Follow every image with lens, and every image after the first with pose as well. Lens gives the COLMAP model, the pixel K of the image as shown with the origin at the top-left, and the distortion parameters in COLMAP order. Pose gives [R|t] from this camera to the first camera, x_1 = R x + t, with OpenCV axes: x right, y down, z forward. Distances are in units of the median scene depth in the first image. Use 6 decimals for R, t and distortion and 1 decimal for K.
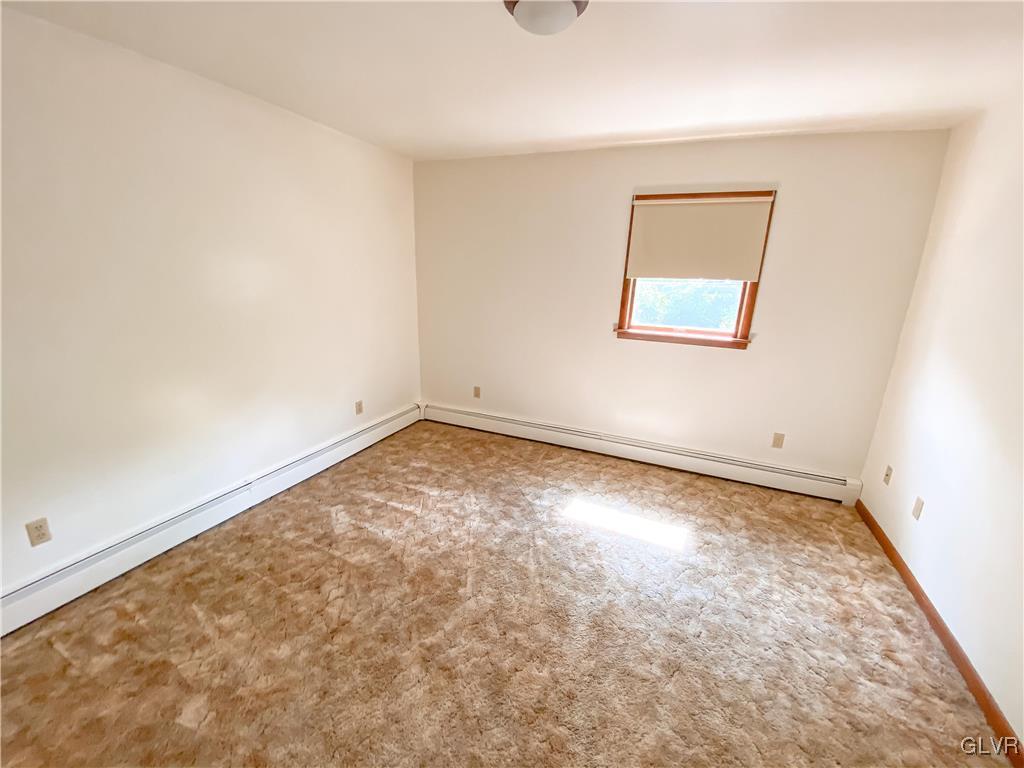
lens RADIAL K [[423.8, 0, 514.6], [0, 423.8, 382.8], [0, 0, 1]] dist [0.000432, -0.007794]
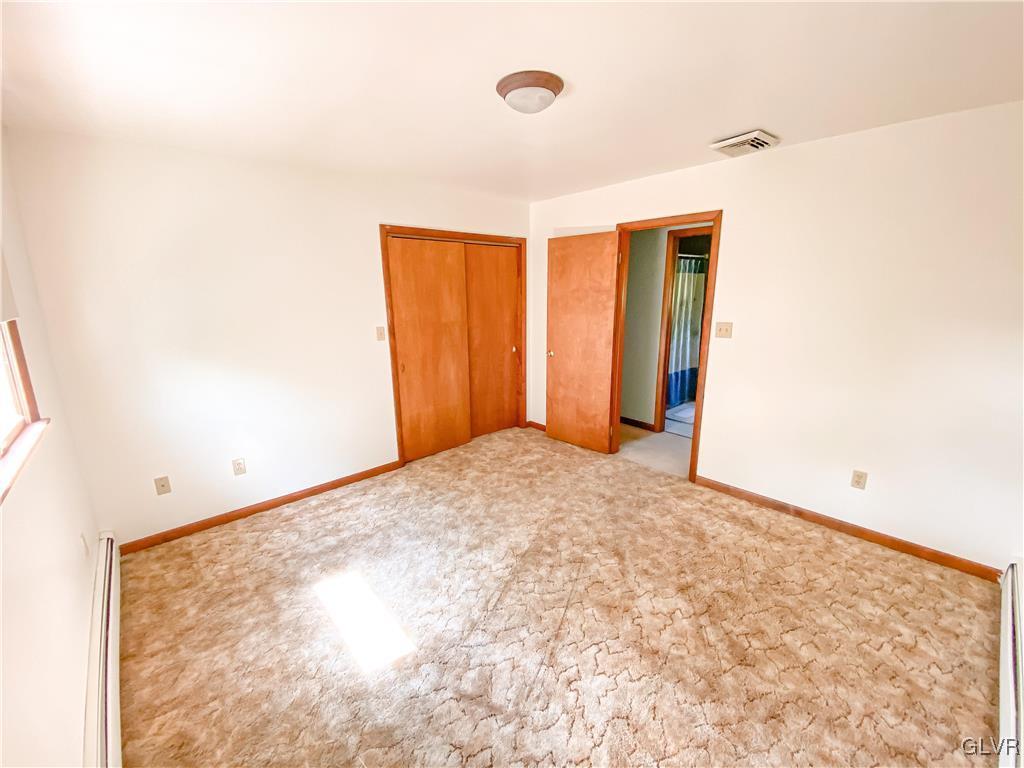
lens RADIAL K [[423.8, 0, 515.7], [0, 423.8, 385.4], [0, 0, 1]] dist [0.000432, -0.007794]
pose [[-0.910834, -0.114261, 0.396643, -0.275870], [0.087875, 0.885220, 0.456797, -0.390258], [-0.403310, 0.450921, -0.796248, 1.355635]]
